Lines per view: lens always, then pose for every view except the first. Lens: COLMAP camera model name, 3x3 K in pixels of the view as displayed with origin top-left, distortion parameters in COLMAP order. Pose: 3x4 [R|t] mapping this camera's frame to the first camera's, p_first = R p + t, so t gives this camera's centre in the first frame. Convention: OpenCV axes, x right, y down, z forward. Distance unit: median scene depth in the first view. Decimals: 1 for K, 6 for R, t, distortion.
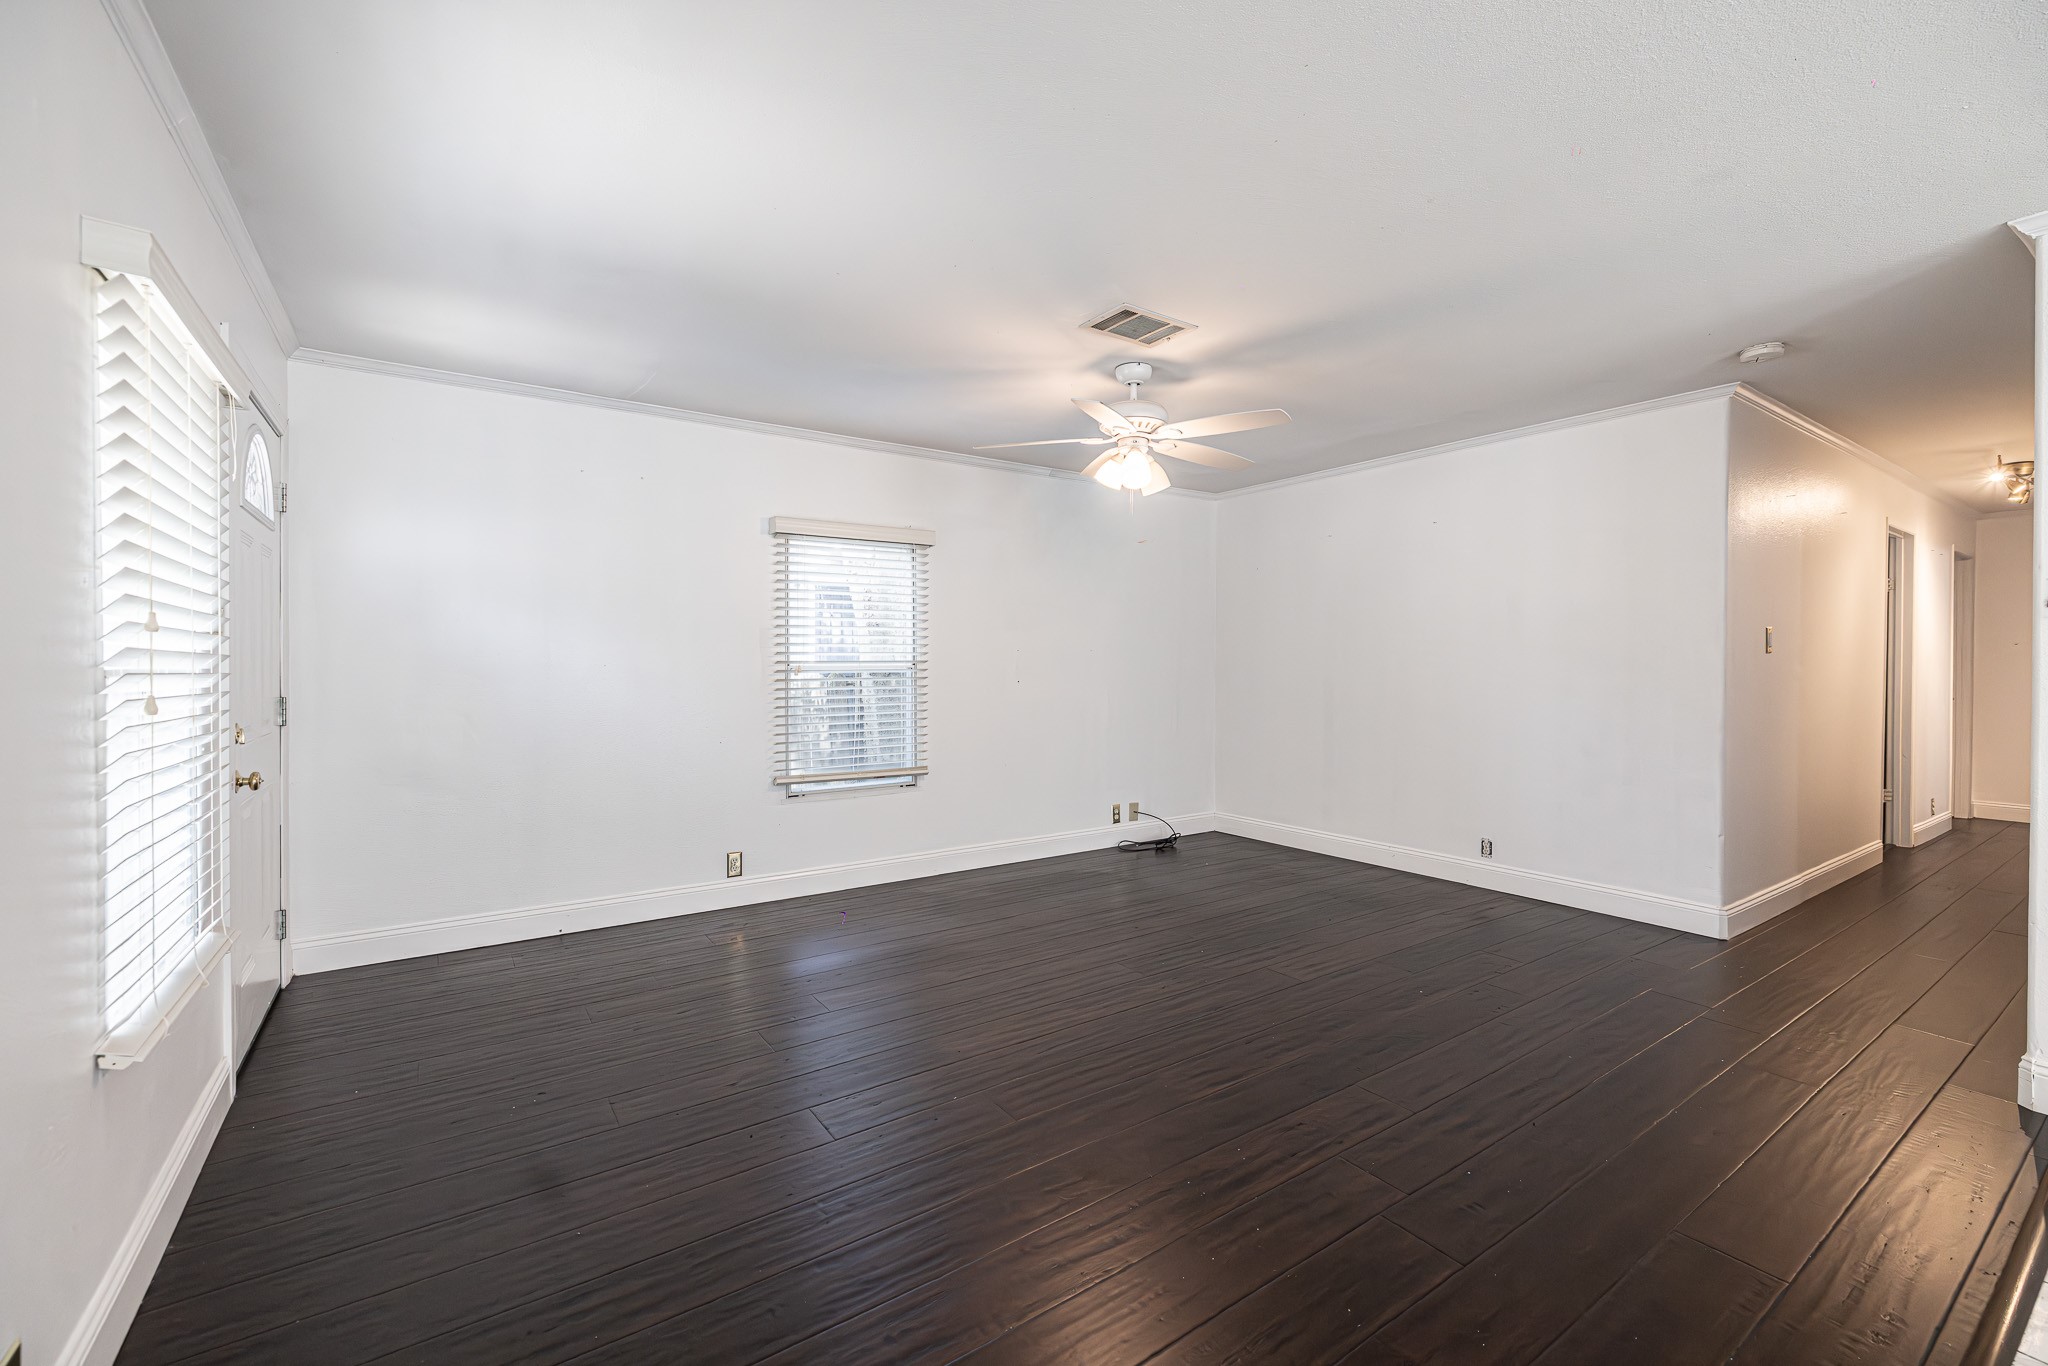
lens RADIAL K [[856.6, 0, 1025.6], [0, 856.6, 672.6], [0, 0, 1]] dist [-0.000243, 0.000240]
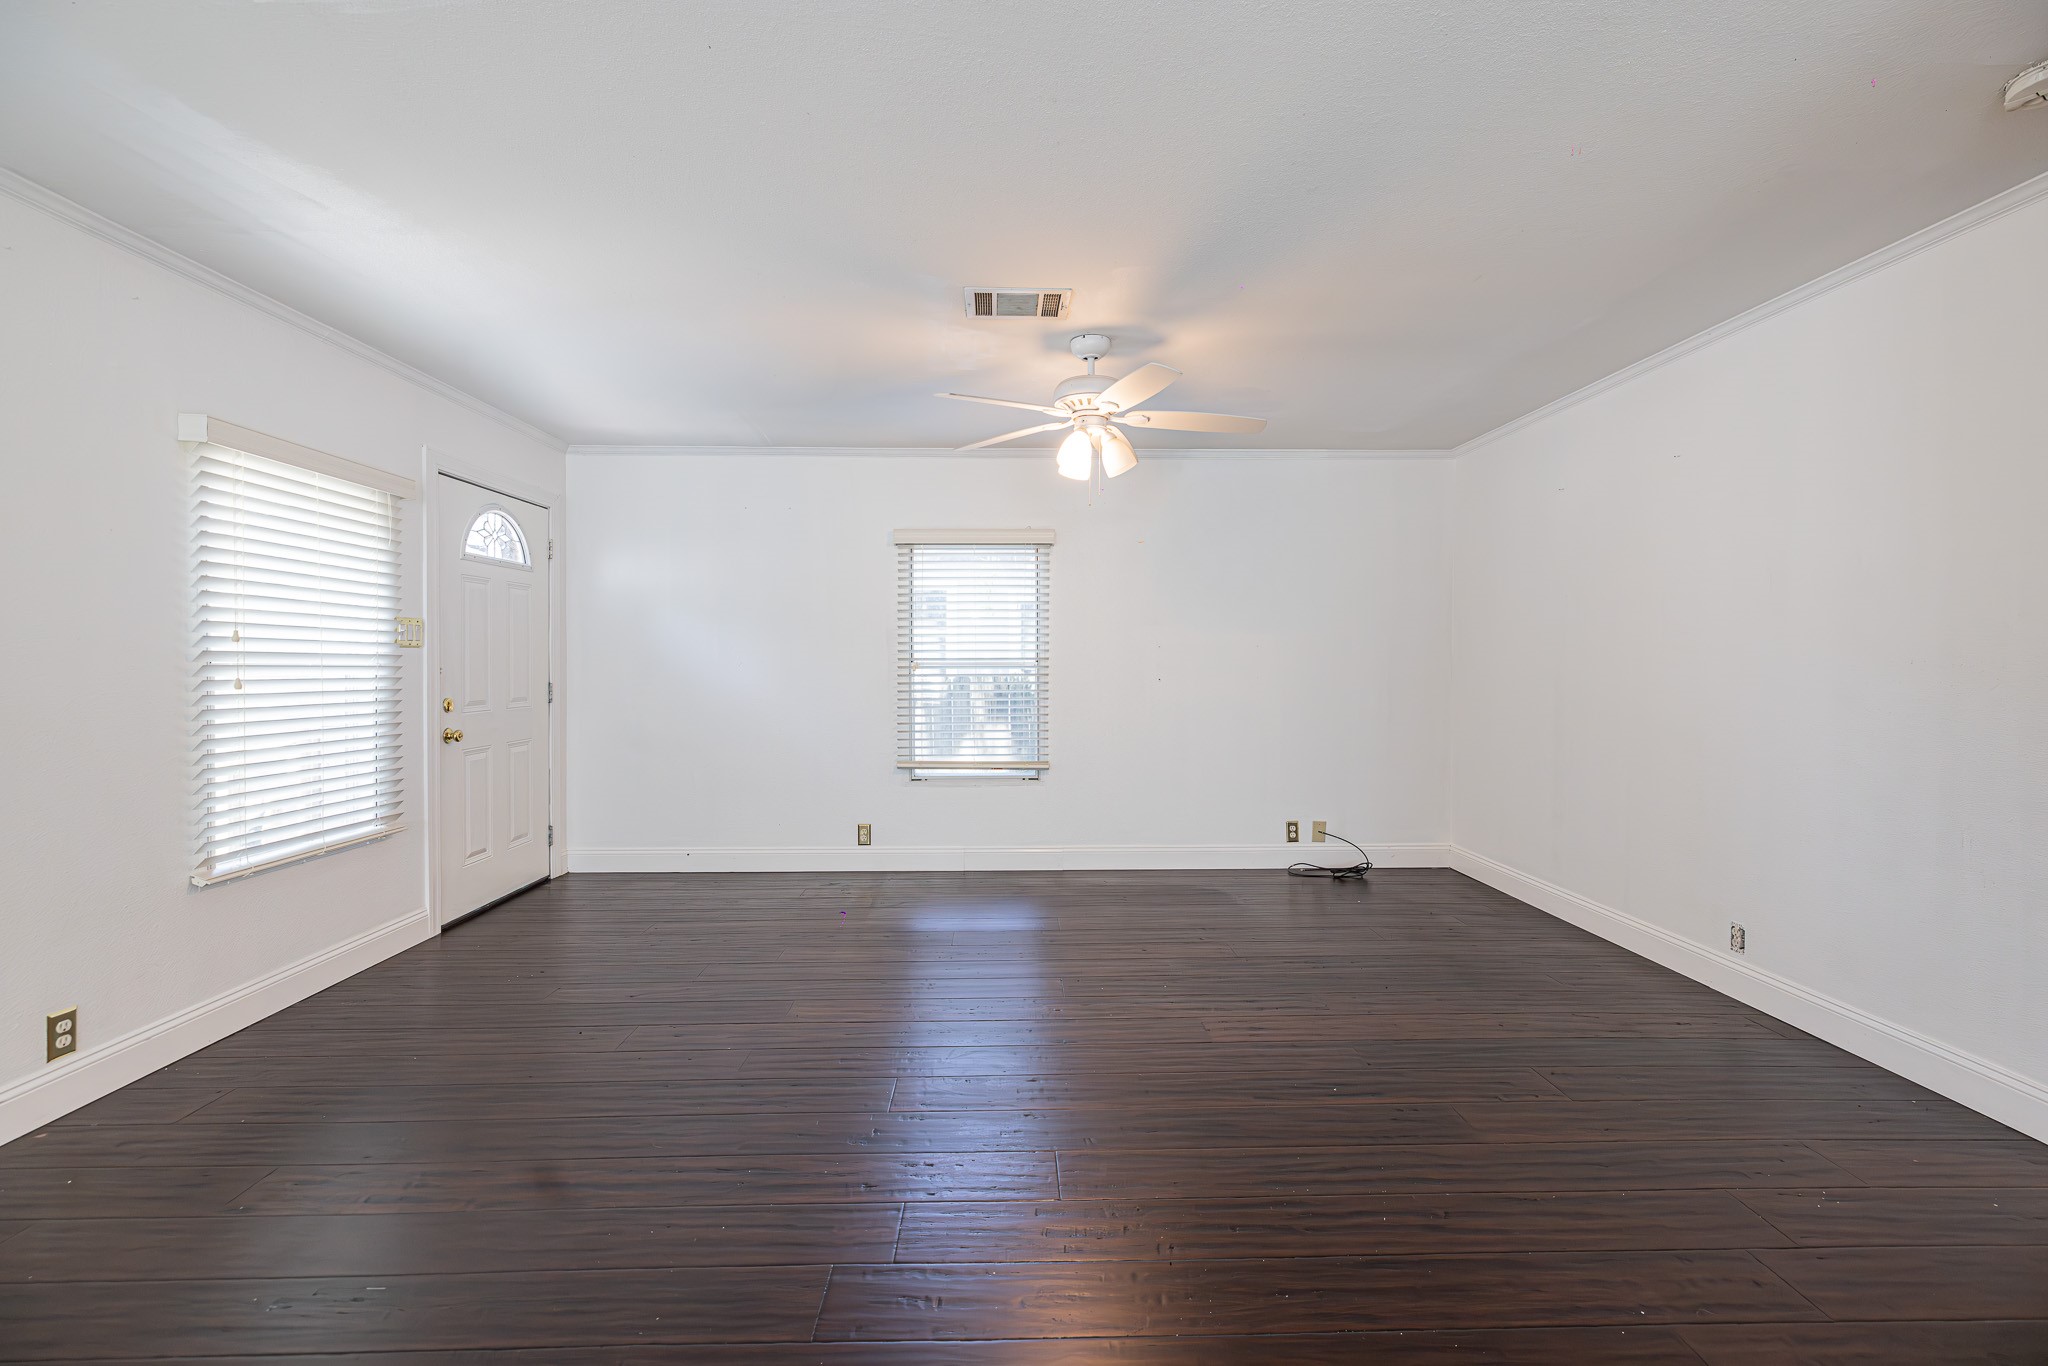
lens RADIAL K [[856.6, 0, 1025.6], [0, 856.6, 672.6], [0, 0, 1]] dist [-0.000243, 0.000240]
pose [[0.837378, 0.008242, -0.546562, 0.454613], [-0.006425, 0.999966, 0.005235, -0.001473], [0.546587, -0.000872, 0.837402, 0.146464]]
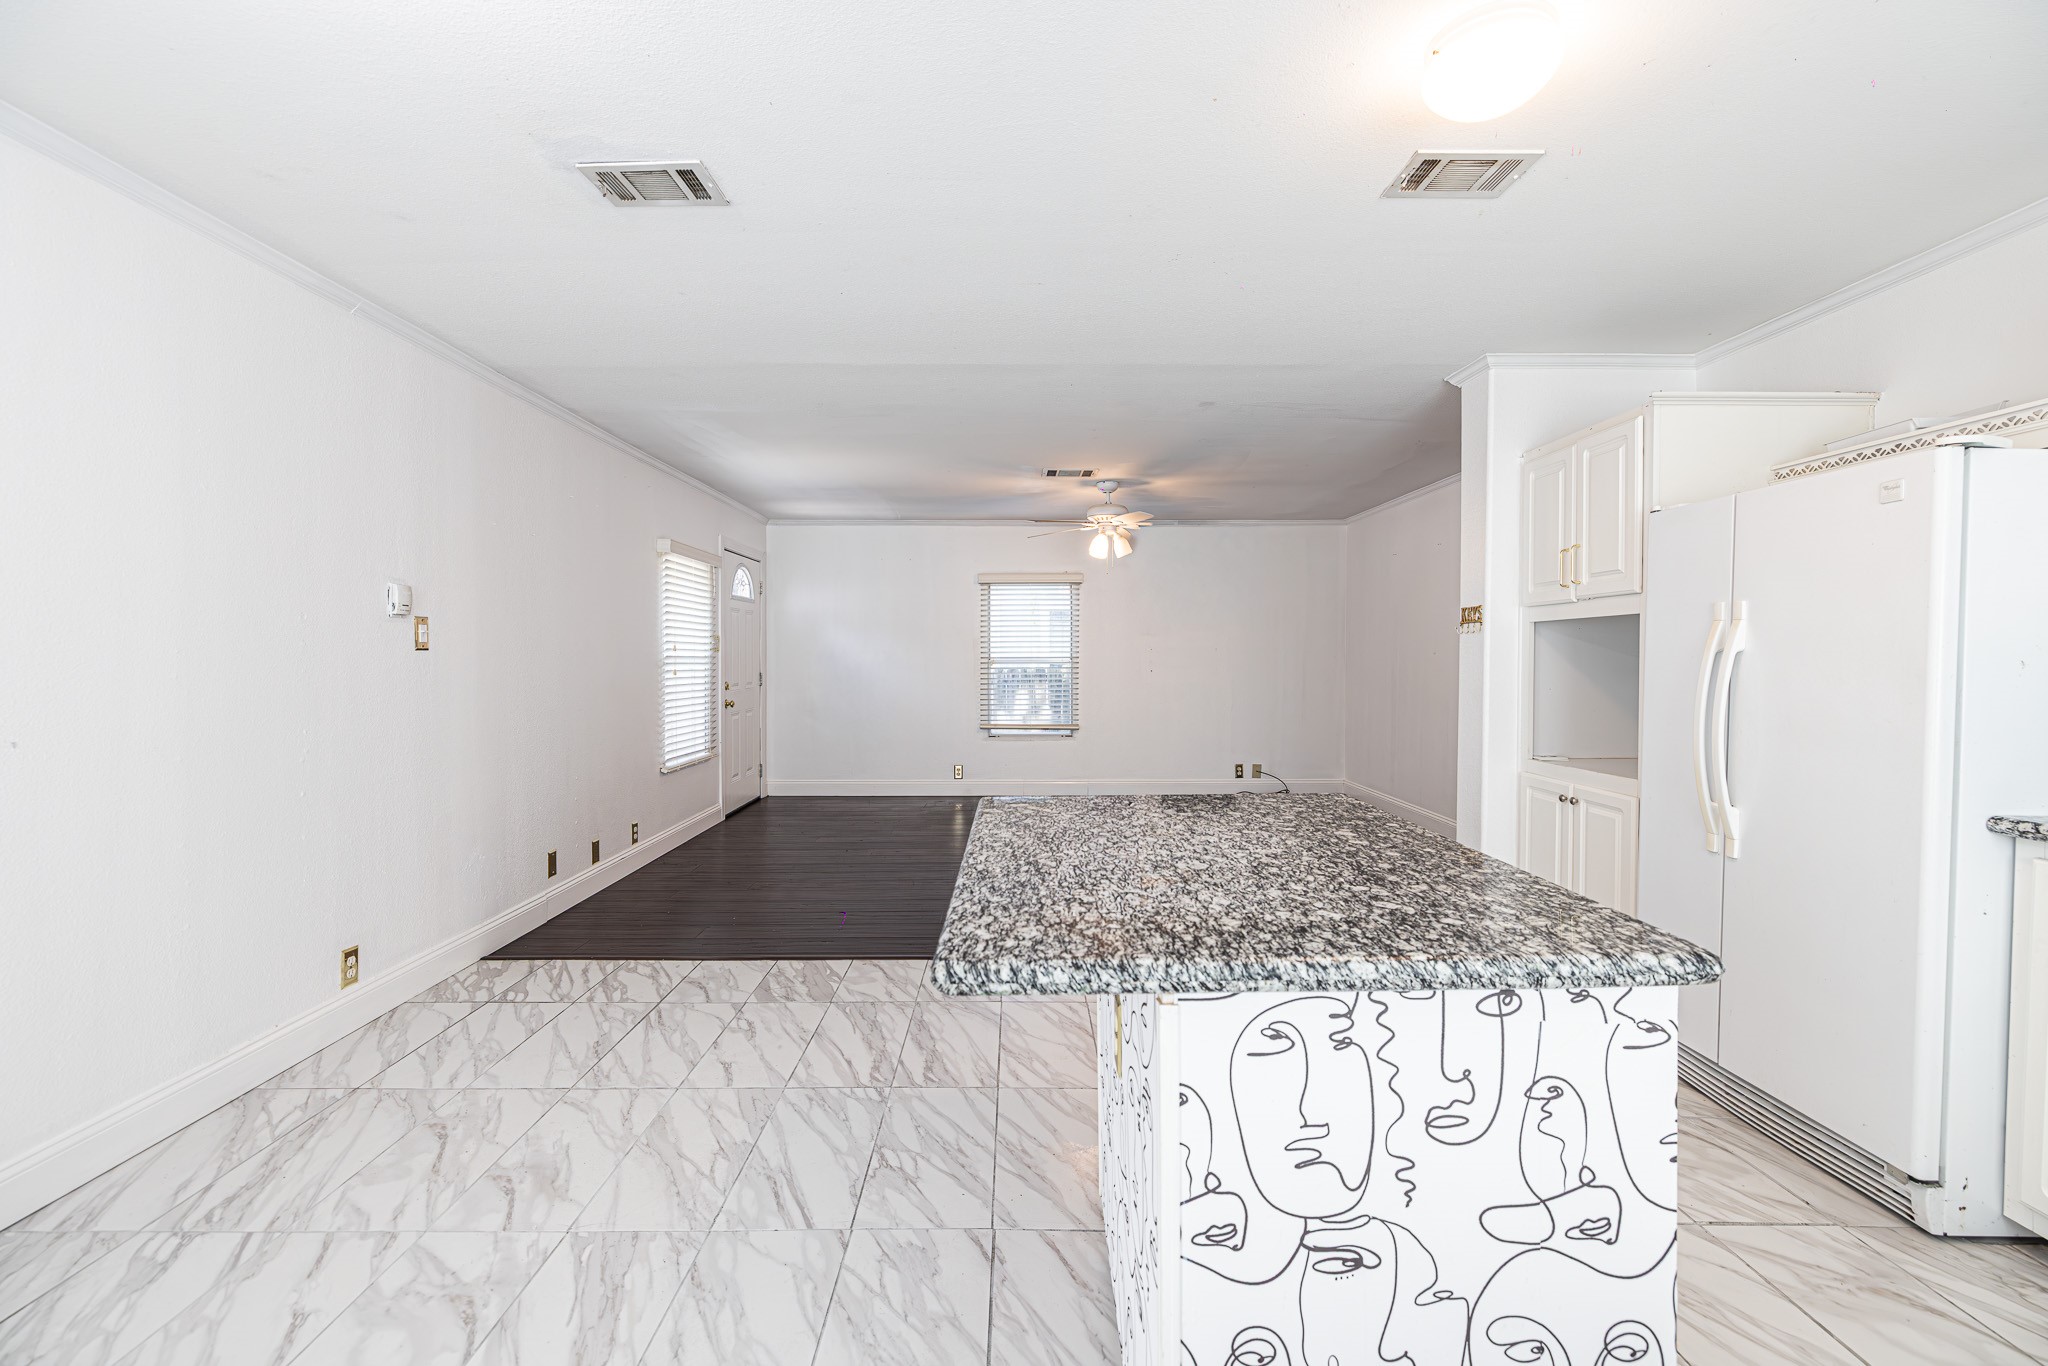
lens RADIAL K [[854.7, 0, 1021.3], [0, 854.7, 674.4], [0, 0, 1]] dist [0.001854, 0.000219]
pose [[0.827482, 0.012800, -0.561346, 0.732345], [-0.005795, 0.999882, 0.014258, -0.003540], [0.561462, -0.008545, 0.827459, -0.377585]]
